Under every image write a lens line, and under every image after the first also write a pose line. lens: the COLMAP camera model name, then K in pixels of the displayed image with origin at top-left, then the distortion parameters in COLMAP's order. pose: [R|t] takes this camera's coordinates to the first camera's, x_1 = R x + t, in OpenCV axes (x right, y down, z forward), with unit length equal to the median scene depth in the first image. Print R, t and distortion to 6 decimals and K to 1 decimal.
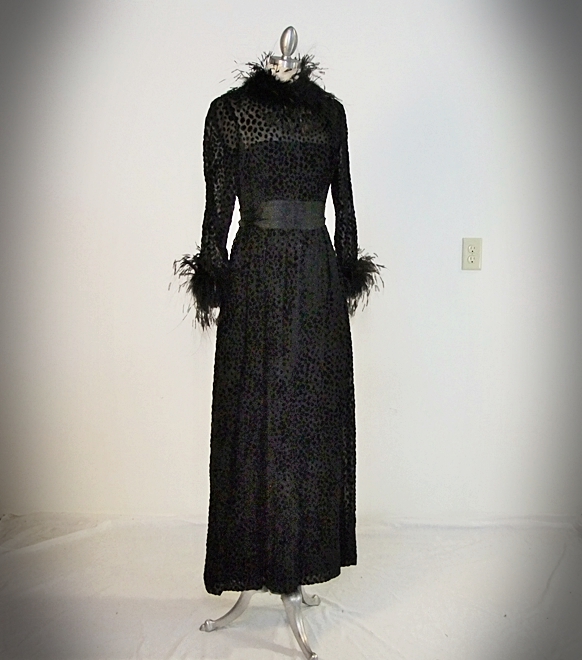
lens RADIAL K [[894.1, 0, 291.0], [0, 894.1, 330.0], [0, 0, 1]] dist [-0.016687, 0.001479]
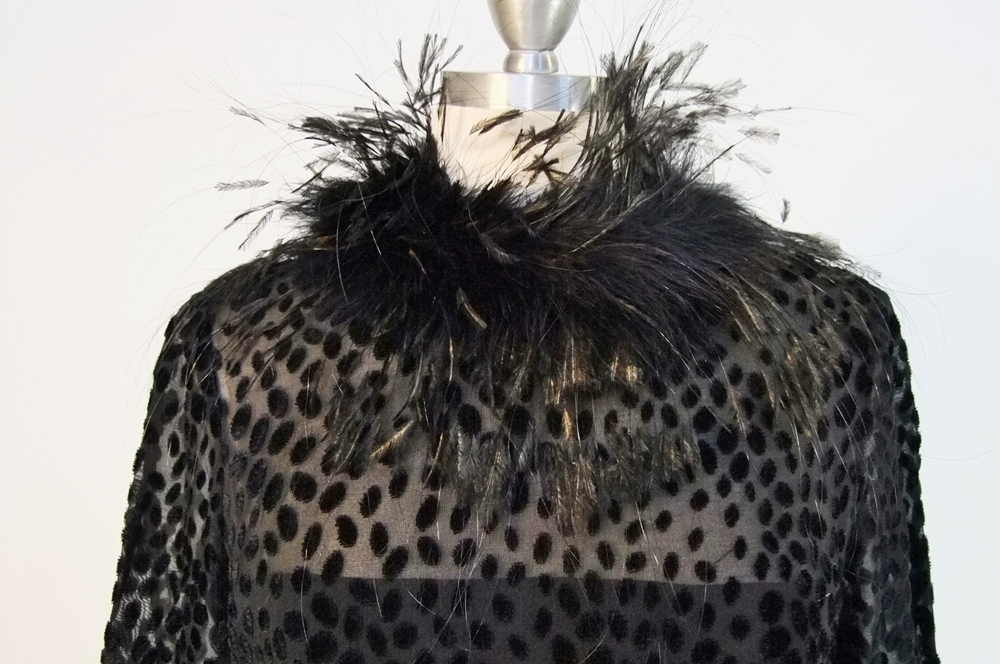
lens RADIAL K [[910.6, 0, 500.0], [0, 910.6, 332.0], [0, 0, 1]] dist [-0.062074, -0.000952]
pose [[0.908922, -0.019956, -0.416489, 0.066891], [-0.044853, 0.988379, -0.145242, -0.228262], [0.414547, 0.150694, 0.897464, 0.855913]]
